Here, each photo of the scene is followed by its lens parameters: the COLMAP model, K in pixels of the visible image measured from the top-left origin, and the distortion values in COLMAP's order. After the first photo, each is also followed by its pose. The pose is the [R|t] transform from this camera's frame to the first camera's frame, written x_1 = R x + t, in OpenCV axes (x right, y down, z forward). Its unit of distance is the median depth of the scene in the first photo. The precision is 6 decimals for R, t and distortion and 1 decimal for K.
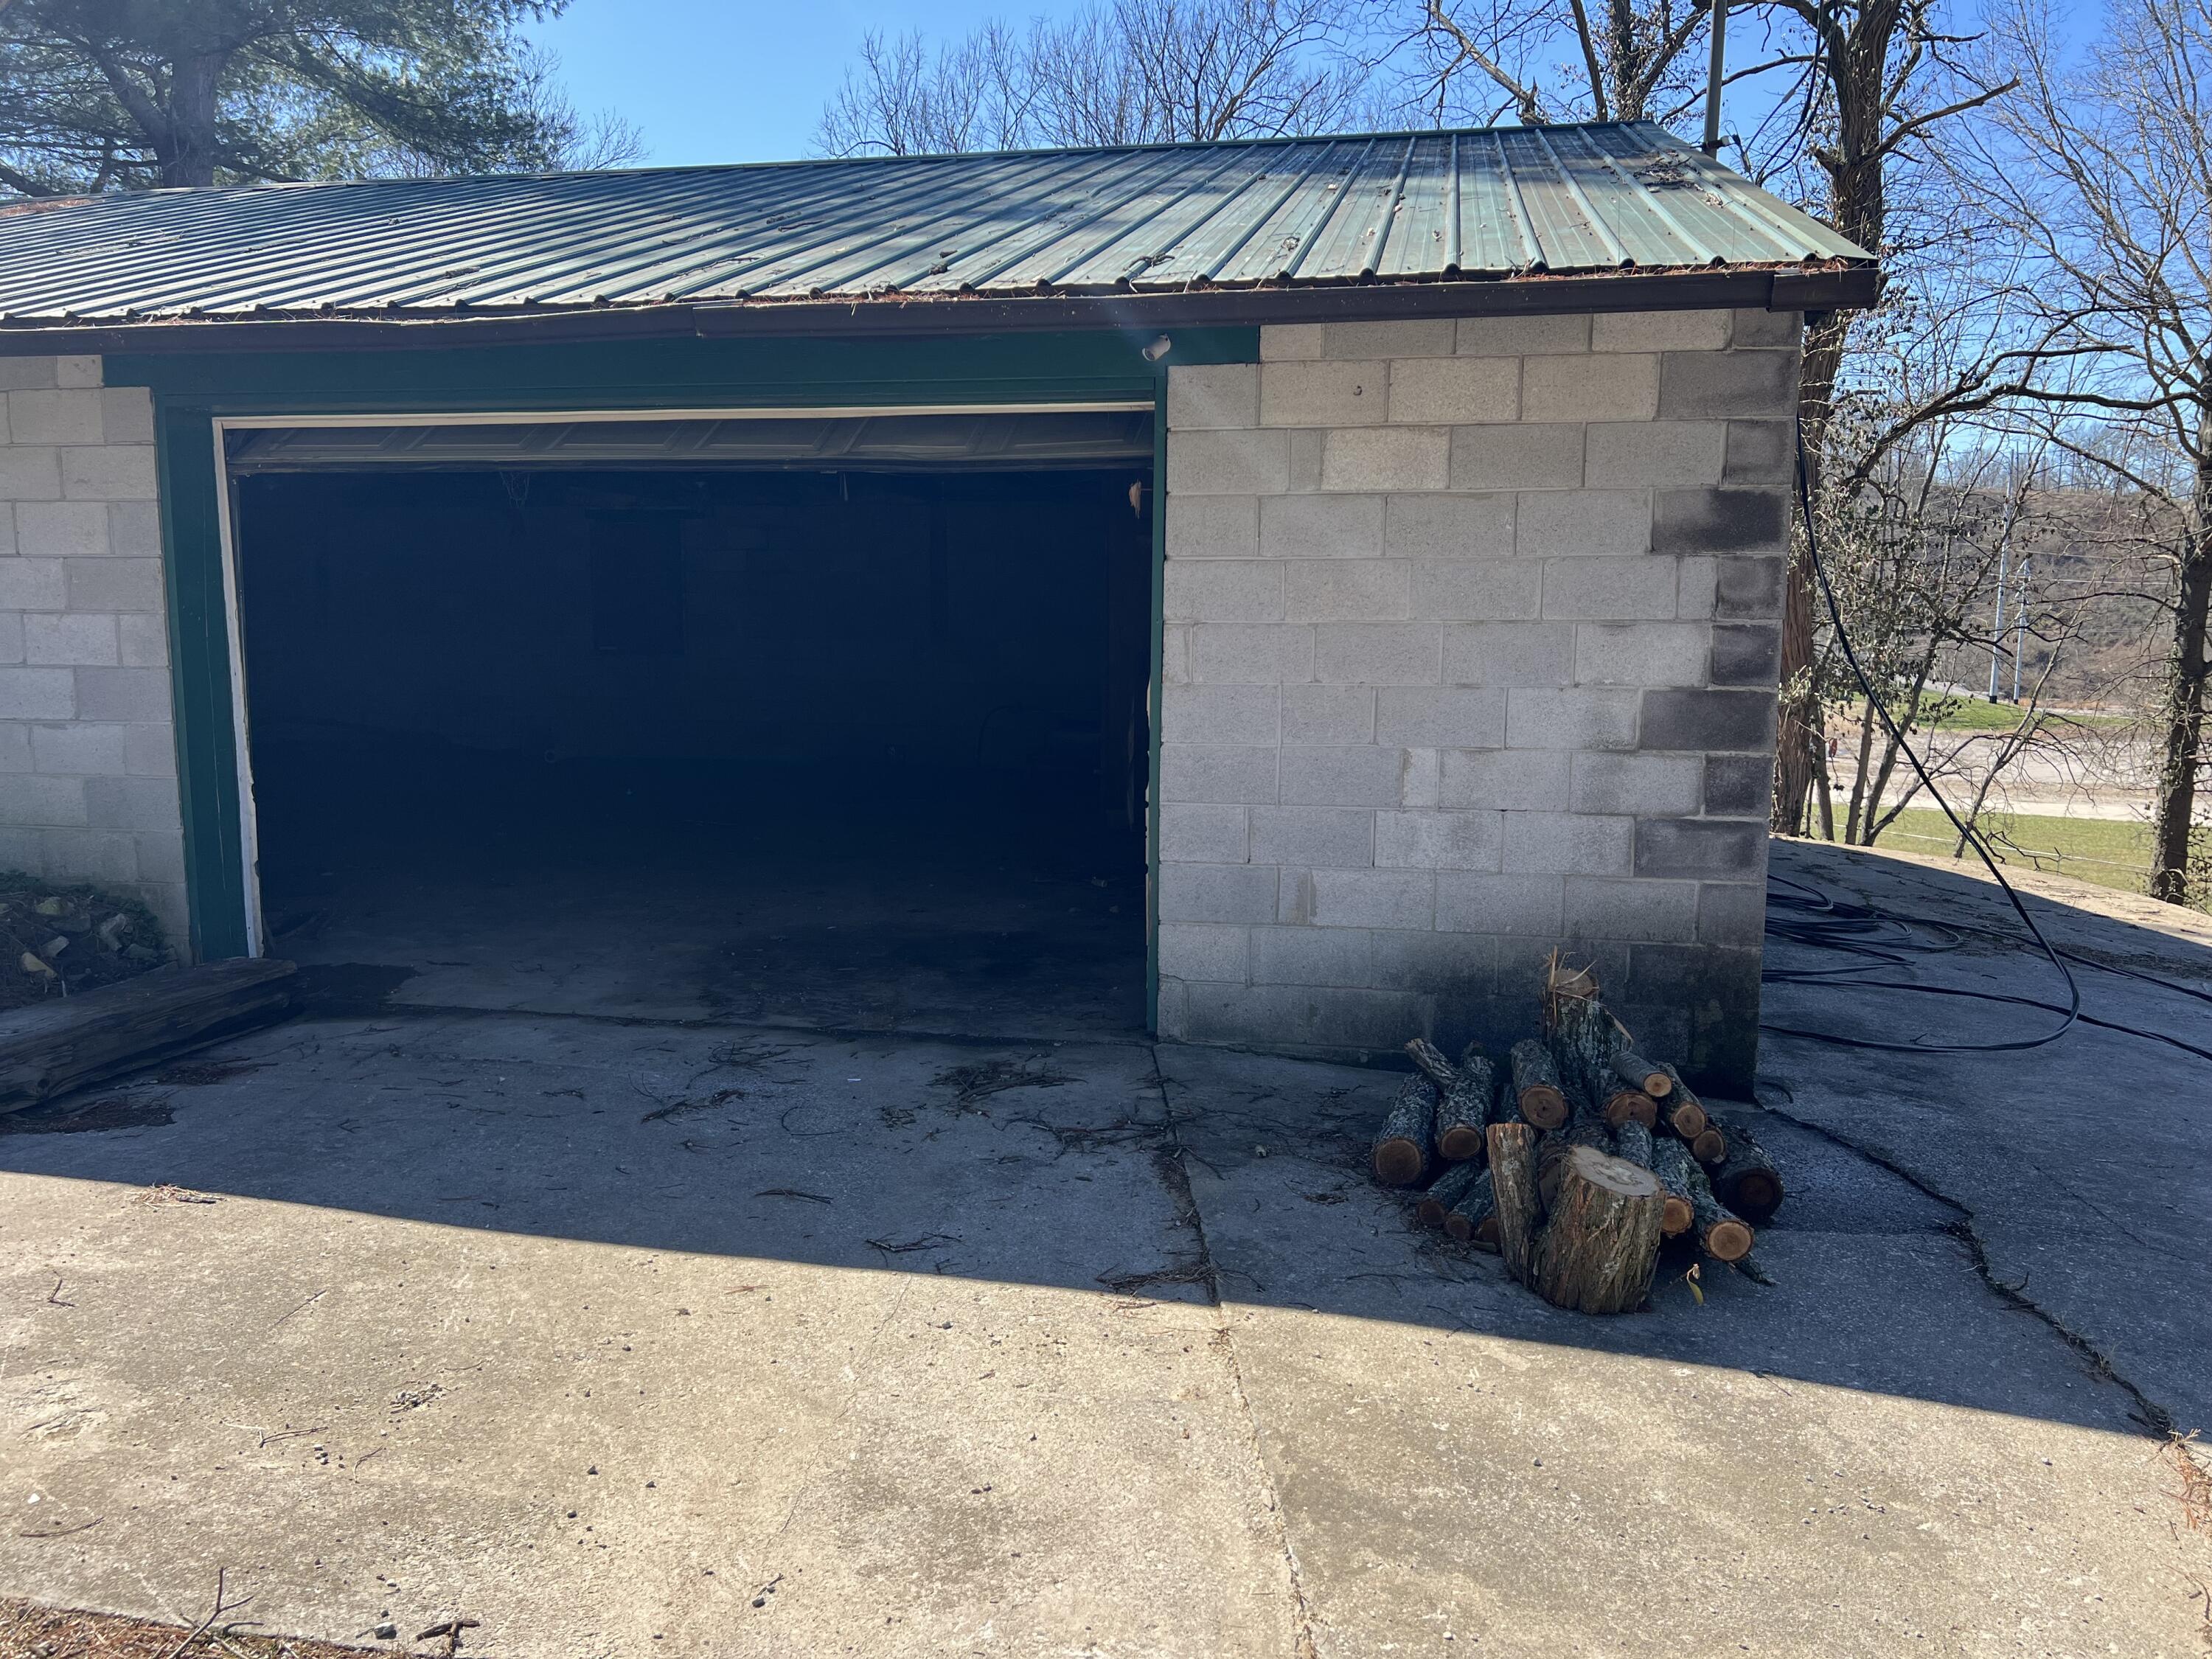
lens RADIAL K [[1665.1, 0, 1105.7], [0, 1665.1, 842.4], [0, 0, 1]] dist [0.062380, -0.075521]
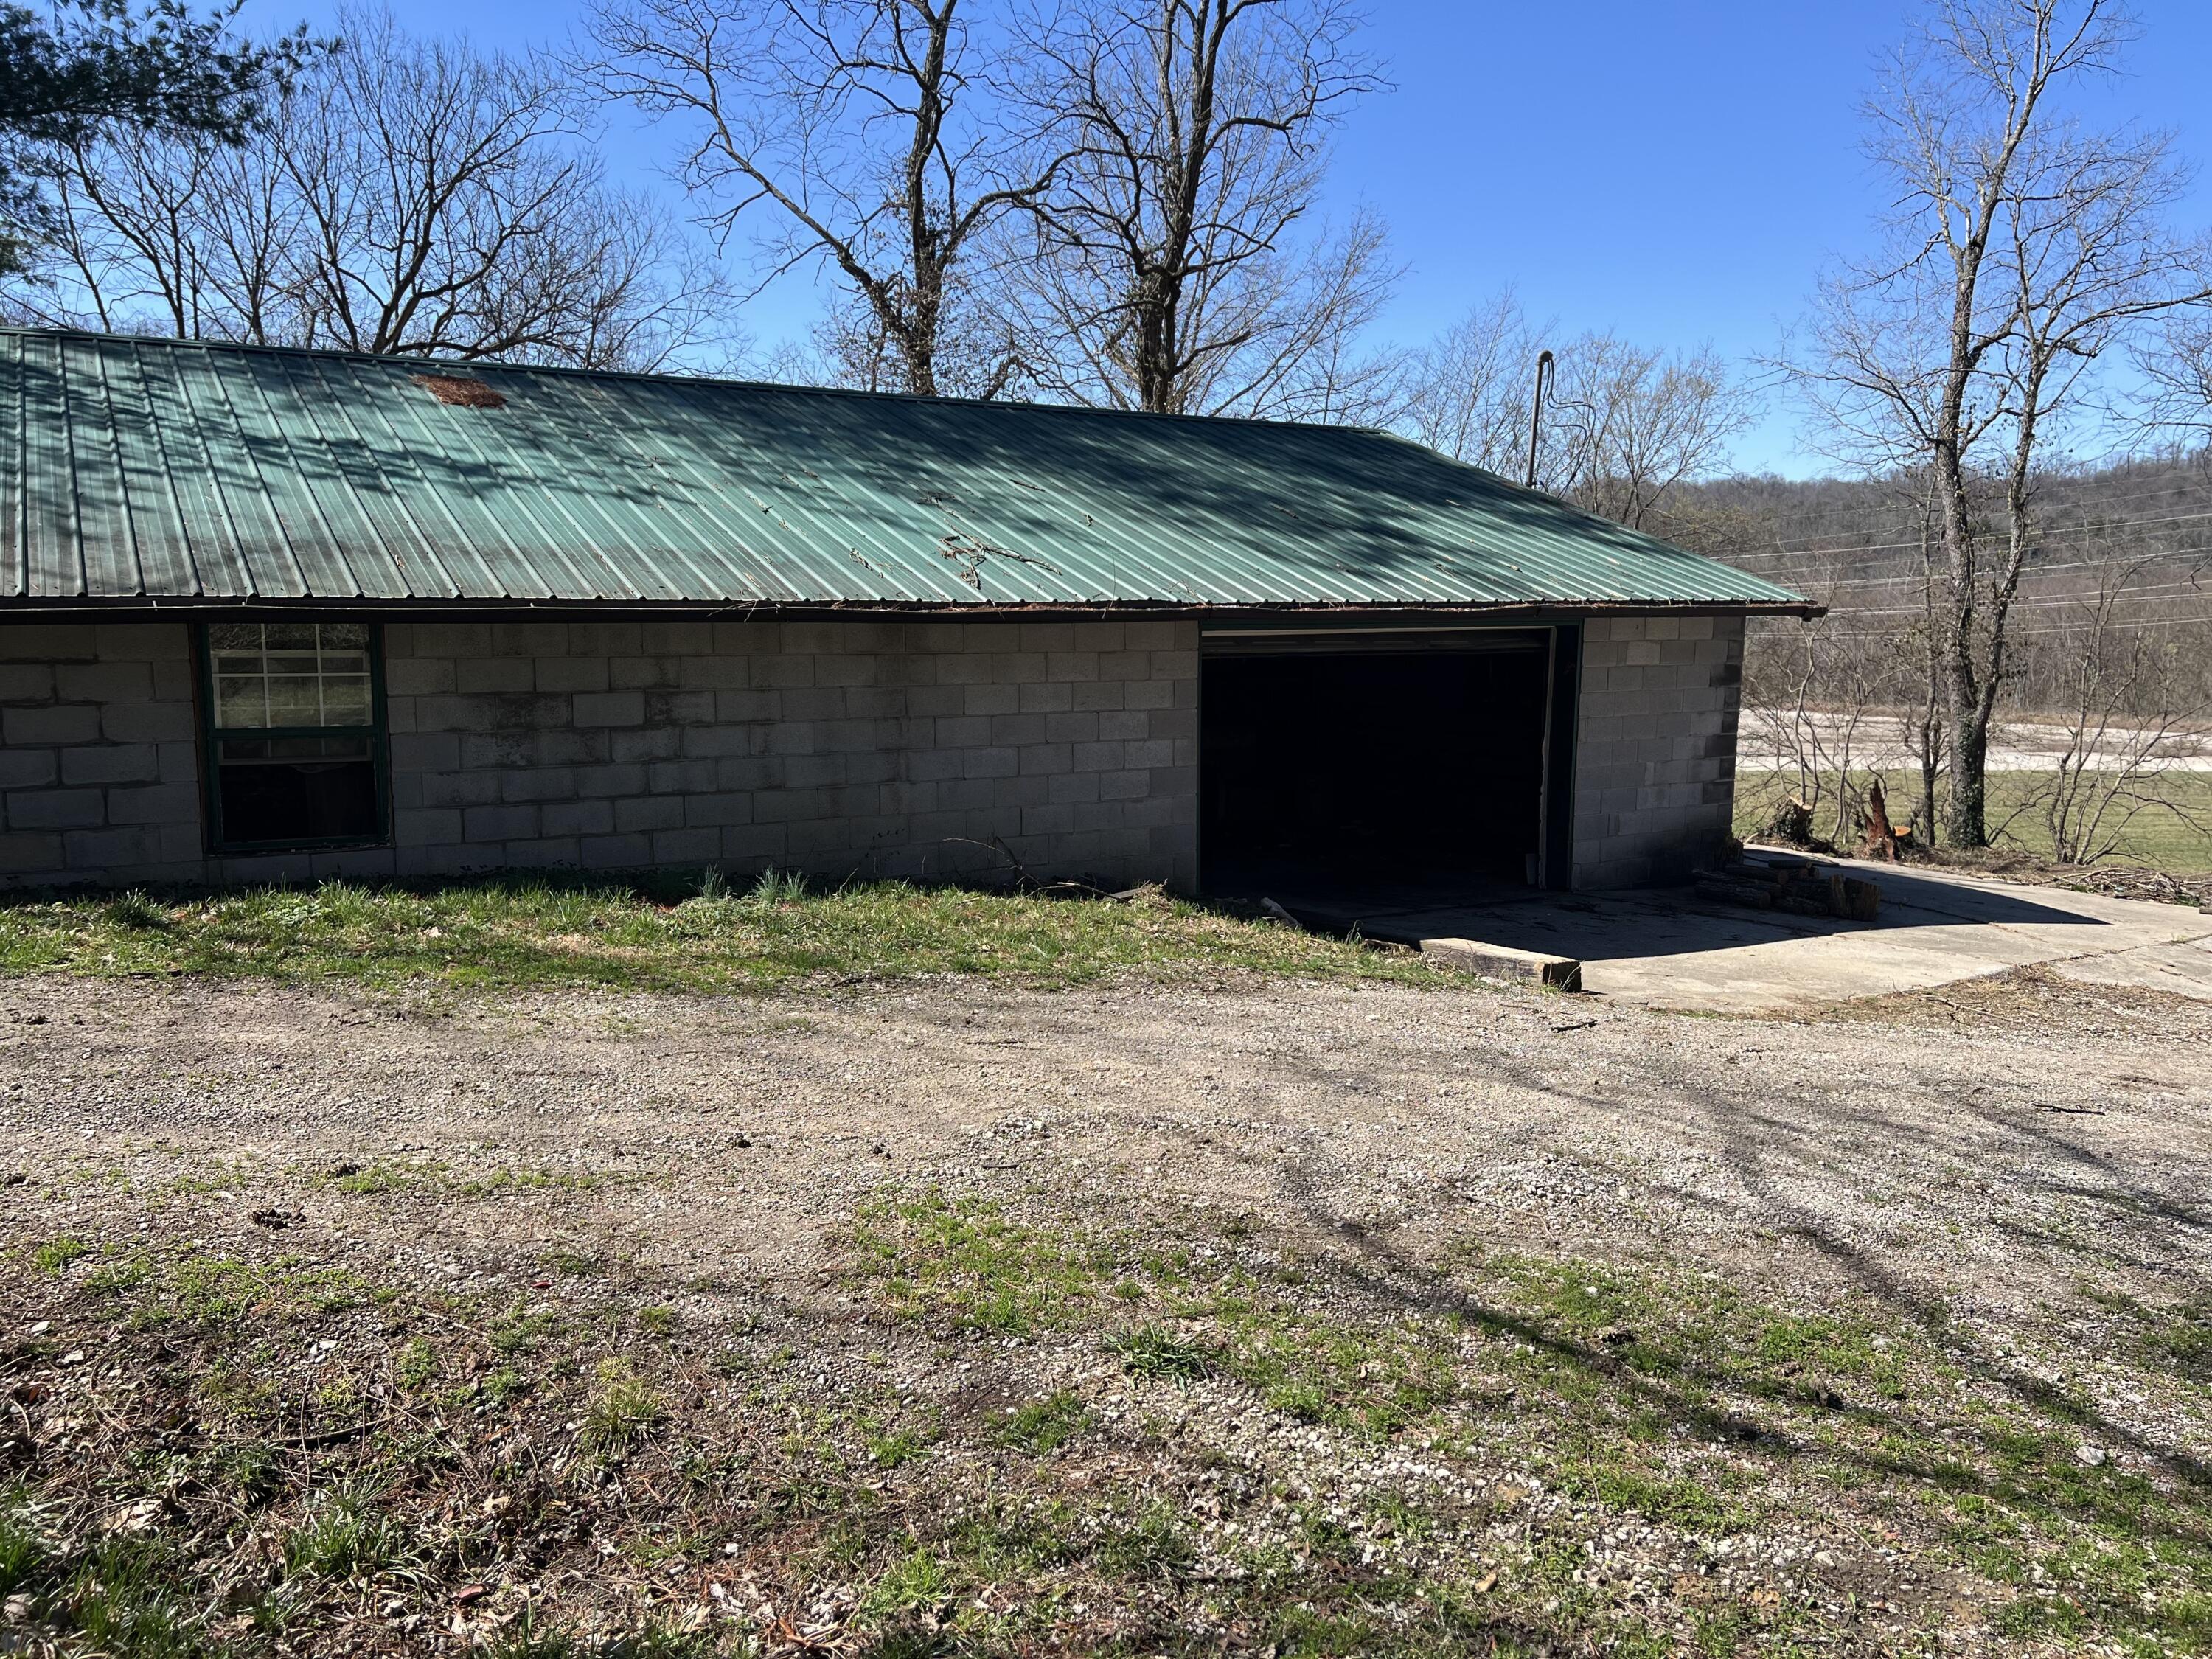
lens RADIAL K [[1665.1, 0, 1105.7], [0, 1665.1, 842.4], [0, 0, 1]] dist [0.062380, -0.075521]
pose [[0.771409, -0.097302, 0.628856, -1.856231], [0.095075, 0.994771, 0.037293, -0.096710], [-0.629197, 0.031021, 0.776627, -0.421846]]
